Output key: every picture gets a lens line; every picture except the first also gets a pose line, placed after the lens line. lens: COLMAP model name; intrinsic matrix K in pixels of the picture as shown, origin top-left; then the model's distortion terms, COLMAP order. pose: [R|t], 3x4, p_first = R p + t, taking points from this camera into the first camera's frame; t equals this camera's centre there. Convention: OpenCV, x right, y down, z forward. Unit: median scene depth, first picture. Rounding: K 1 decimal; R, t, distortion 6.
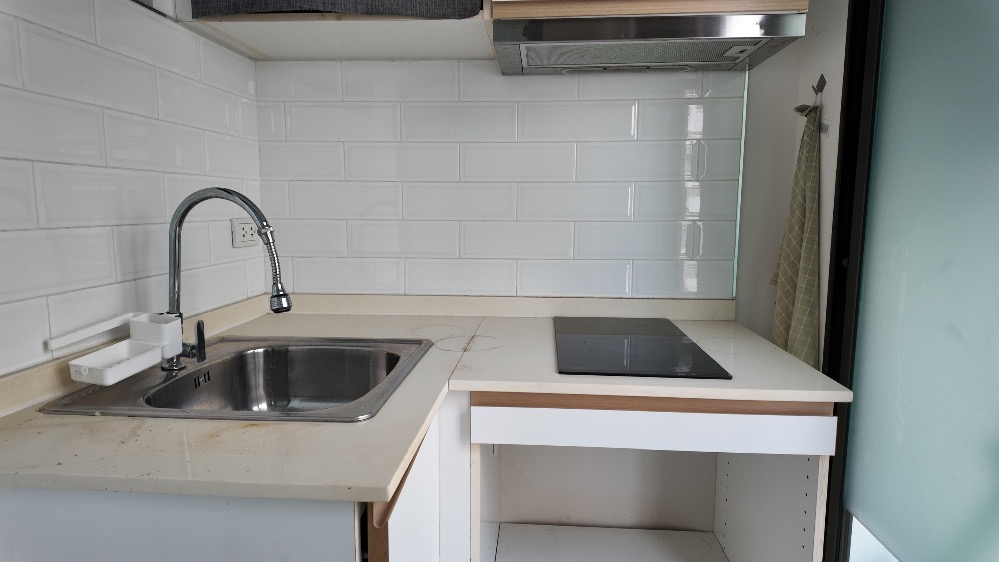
lens RADIAL K [[586.7, 0, 497.8], [0, 586.7, 279.2], [0, 0, 1]] dist [0.058047, -0.051016]
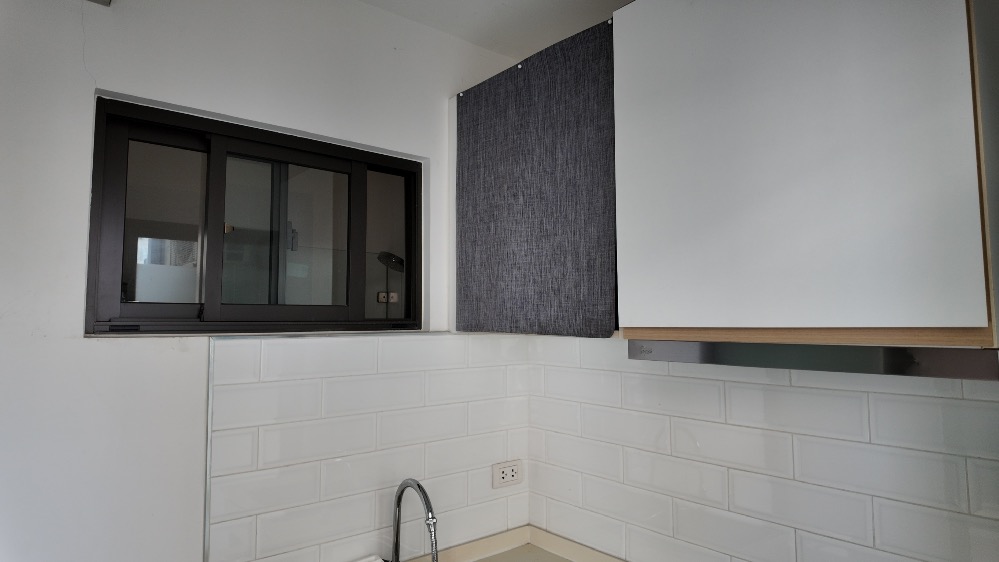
lens RADIAL K [[586.7, 0, 497.8], [0, 586.7, 279.2], [0, 0, 1]] dist [0.058047, -0.051016]
pose [[0.700006, -0.051656, -0.712266, 0.584823], [-0.091333, 0.982714, -0.161031, -0.357444], [0.708272, 0.177776, 0.683188, 0.099056]]
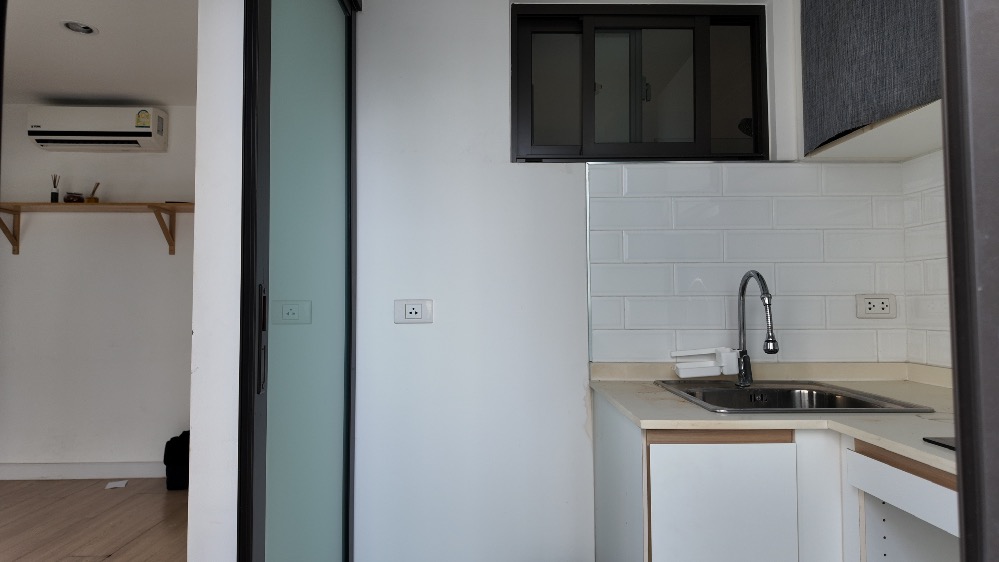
lens RADIAL K [[586.7, 0, 497.8], [0, 586.7, 279.2], [0, 0, 1]] dist [0.058047, -0.051016]
pose [[0.107568, -0.039860, -0.993398, 0.880388], [-0.124567, 0.990782, -0.053244, 0.032915], [0.986363, 0.129472, 0.101611, 0.157509]]
